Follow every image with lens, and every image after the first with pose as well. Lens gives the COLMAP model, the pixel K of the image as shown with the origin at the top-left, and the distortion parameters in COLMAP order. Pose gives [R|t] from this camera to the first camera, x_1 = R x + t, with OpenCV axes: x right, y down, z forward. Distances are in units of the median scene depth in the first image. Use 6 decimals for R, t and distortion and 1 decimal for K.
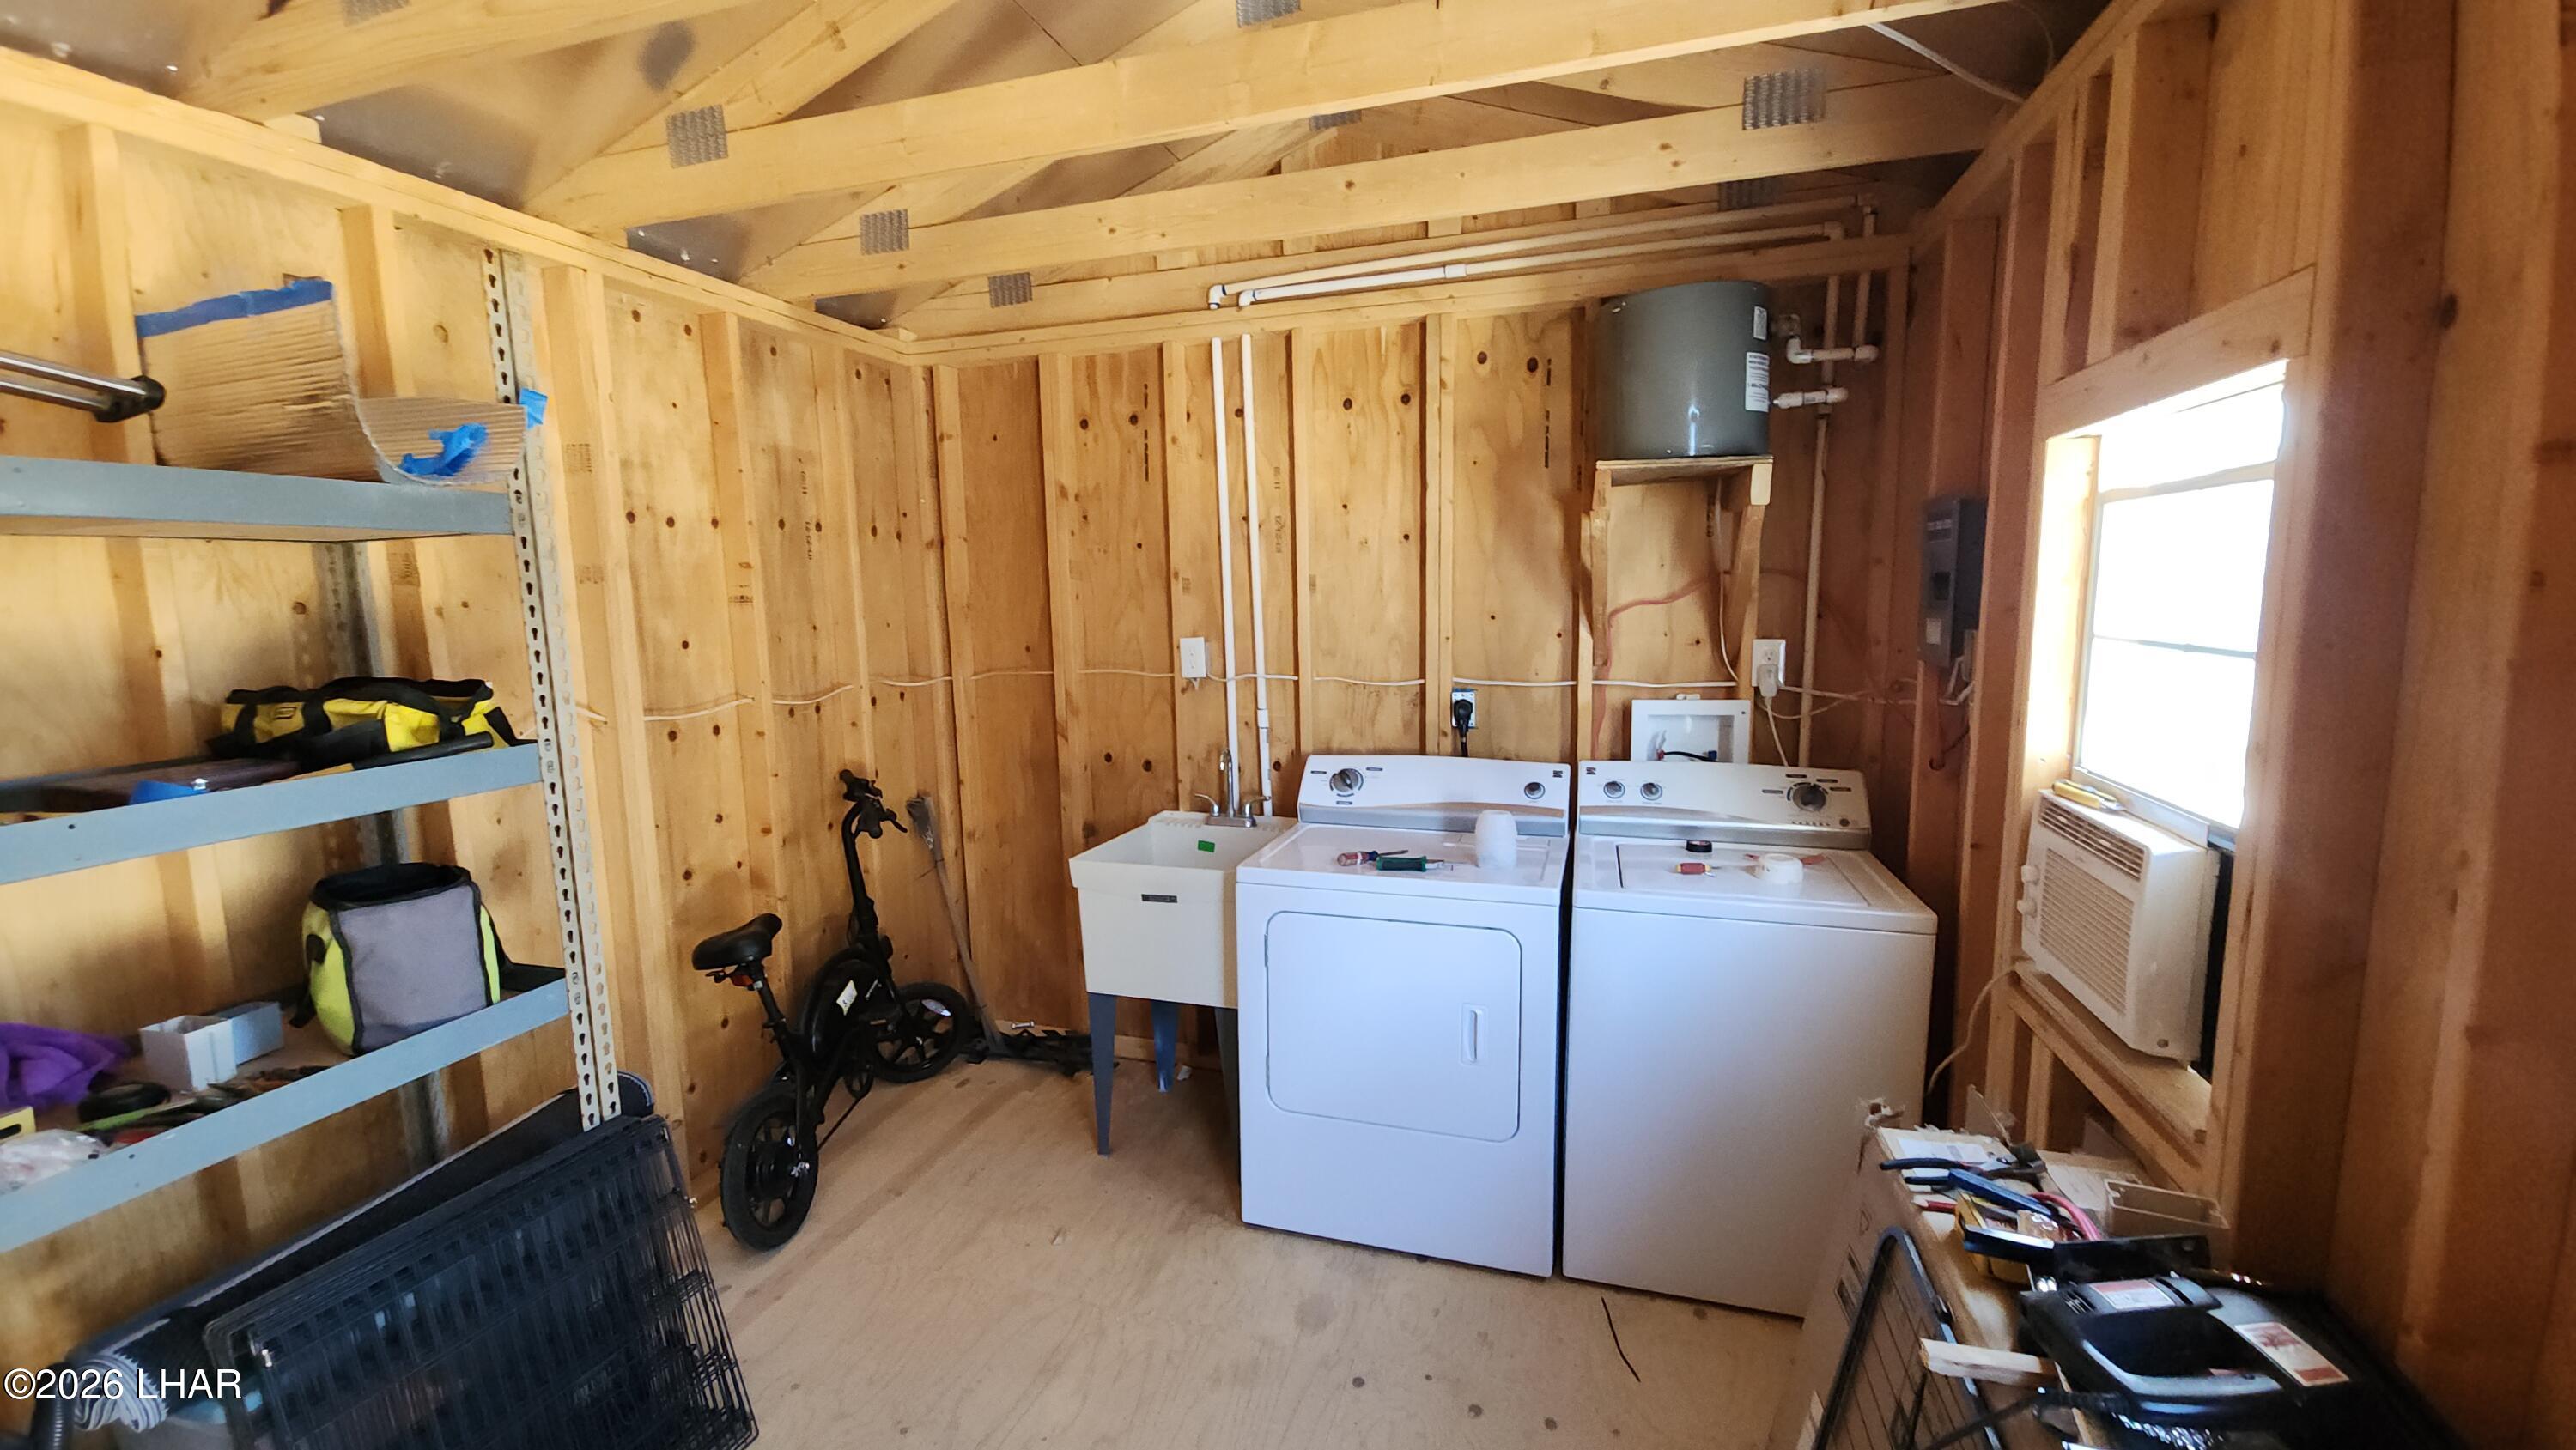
lens RADIAL K [[1056.0, 0, 1286.4], [0, 1056.0, 727.2], [0, 0, 1]] dist [0.007992, -0.004062]
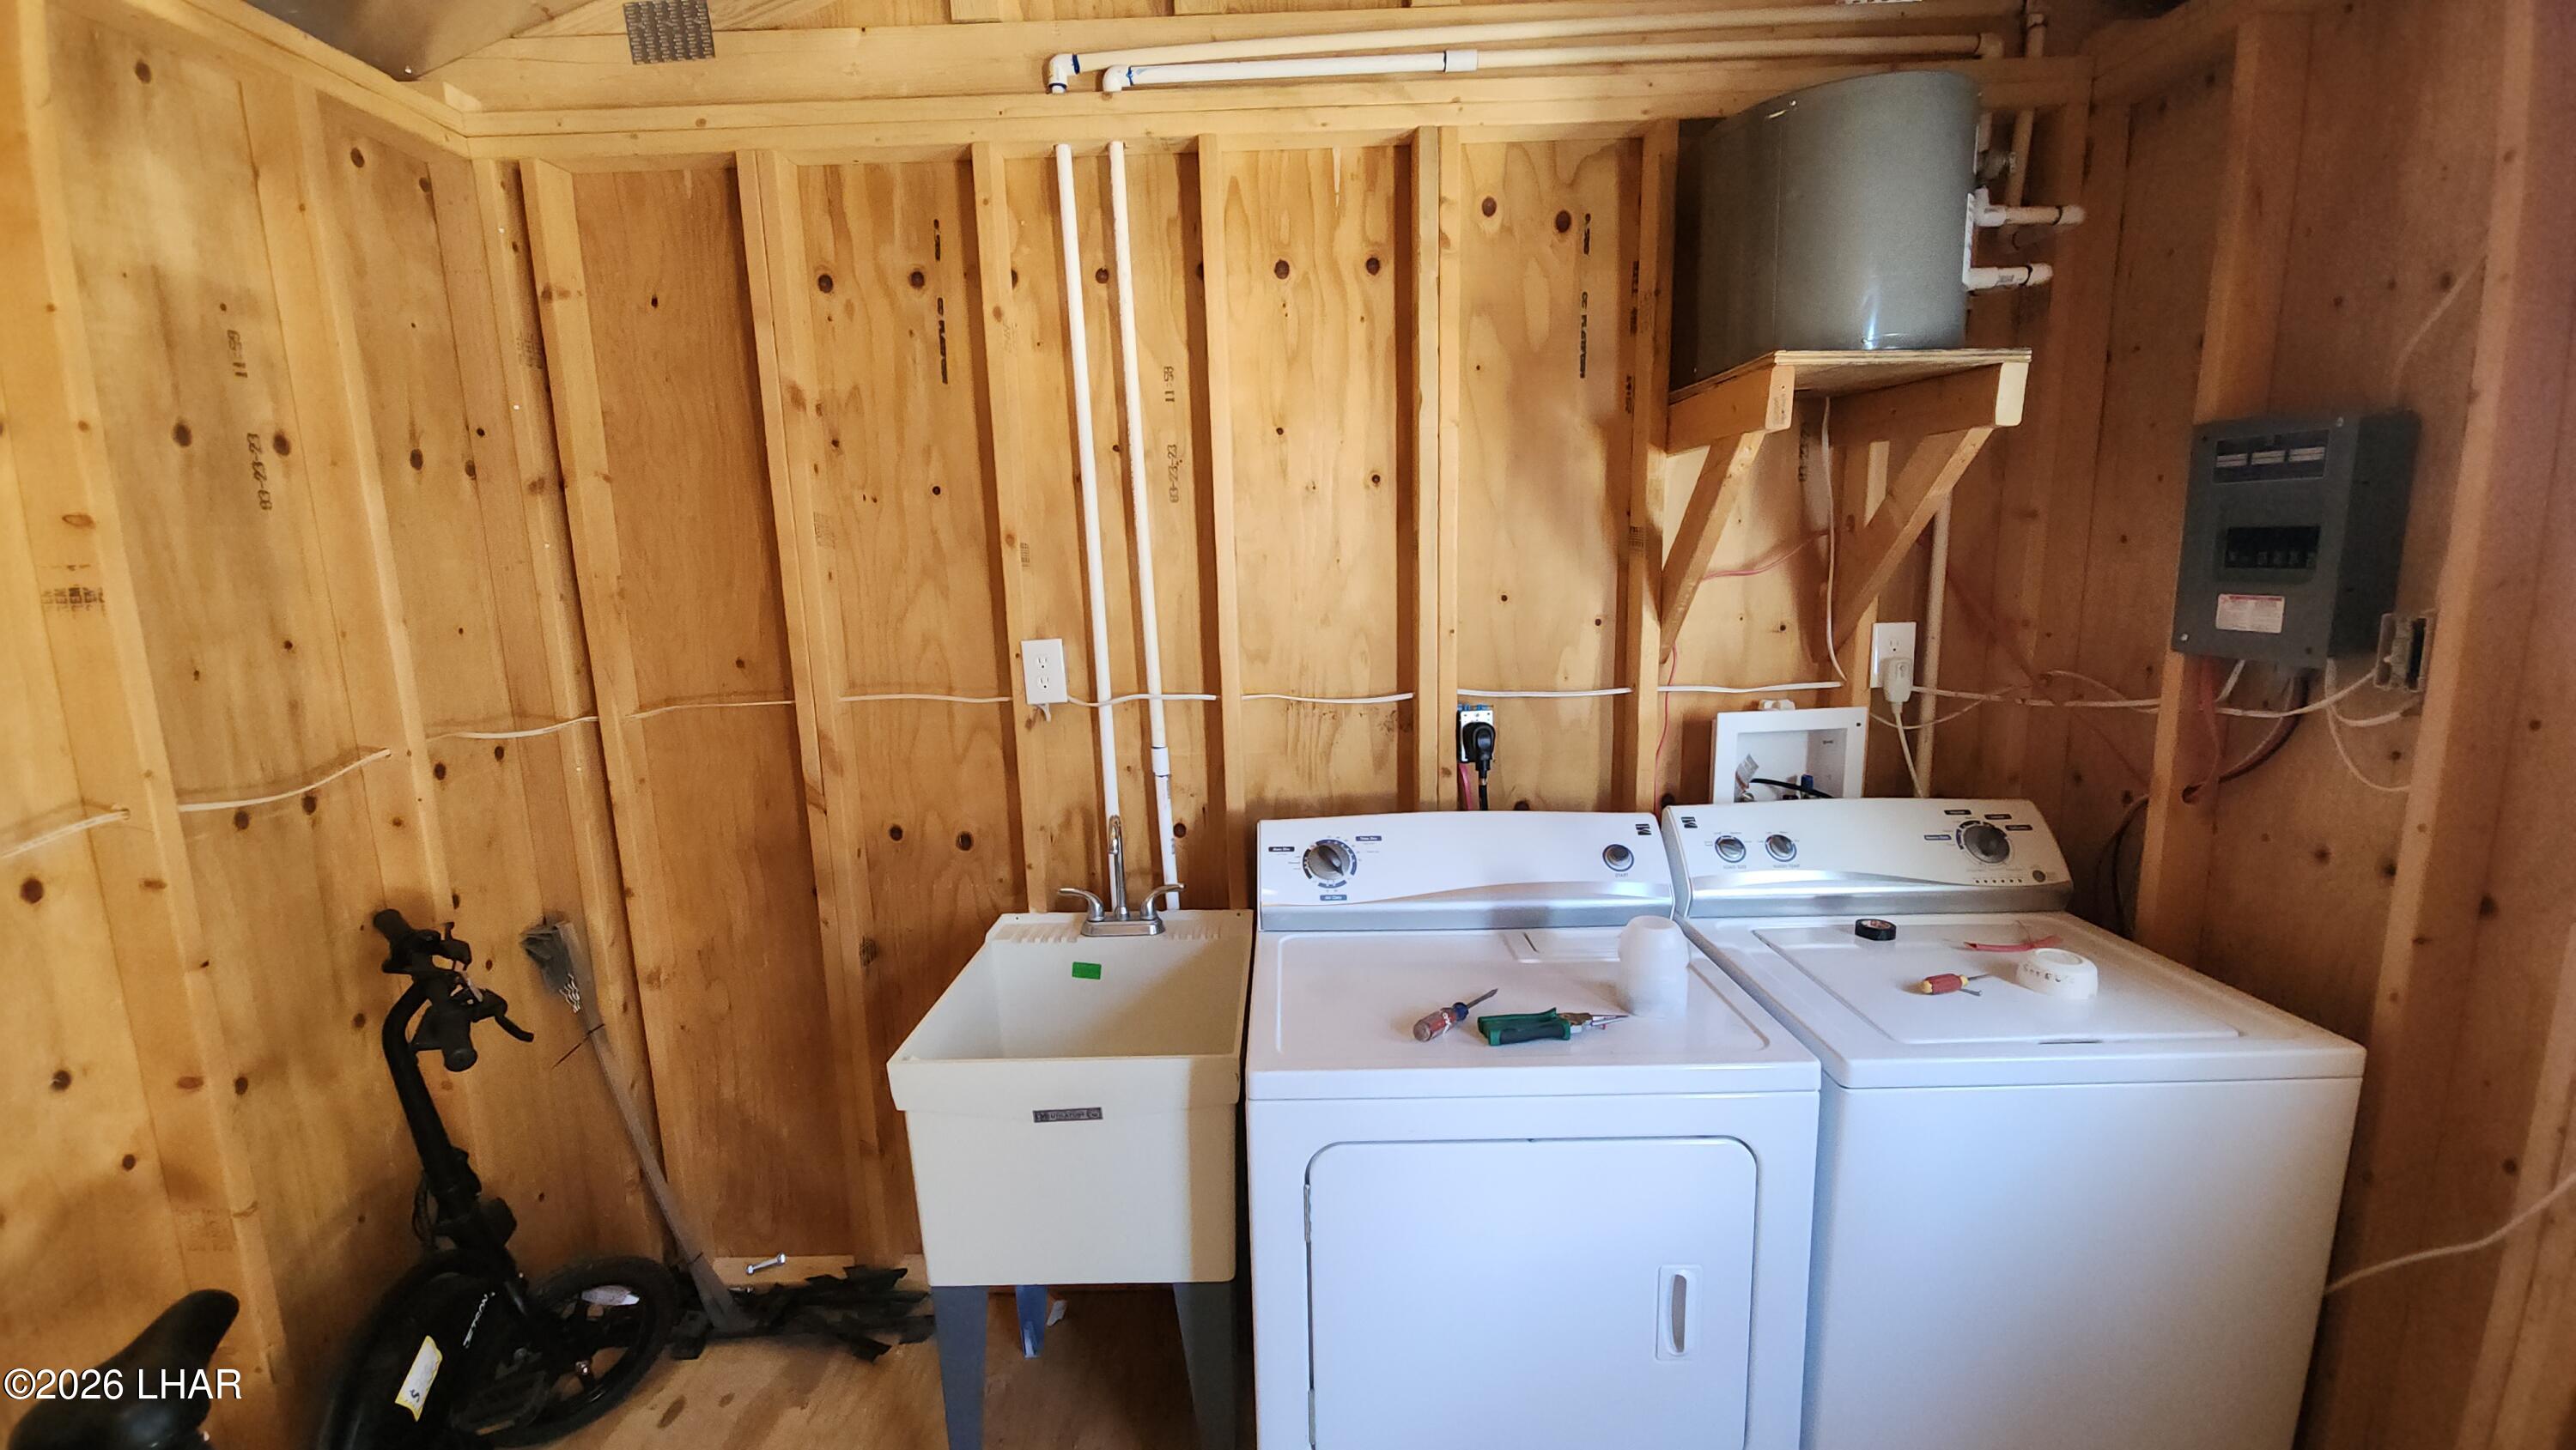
lens RADIAL K [[1056.0, 0, 1288.6], [0, 1056.0, 729.5], [0, 0, 1]] dist [0.007992, -0.004062]
pose [[0.955563, -0.055821, 0.289455, -0.141465], [0.046716, 0.998175, 0.038276, -0.051934], [-0.291063, -0.023053, 0.956426, 0.383763]]
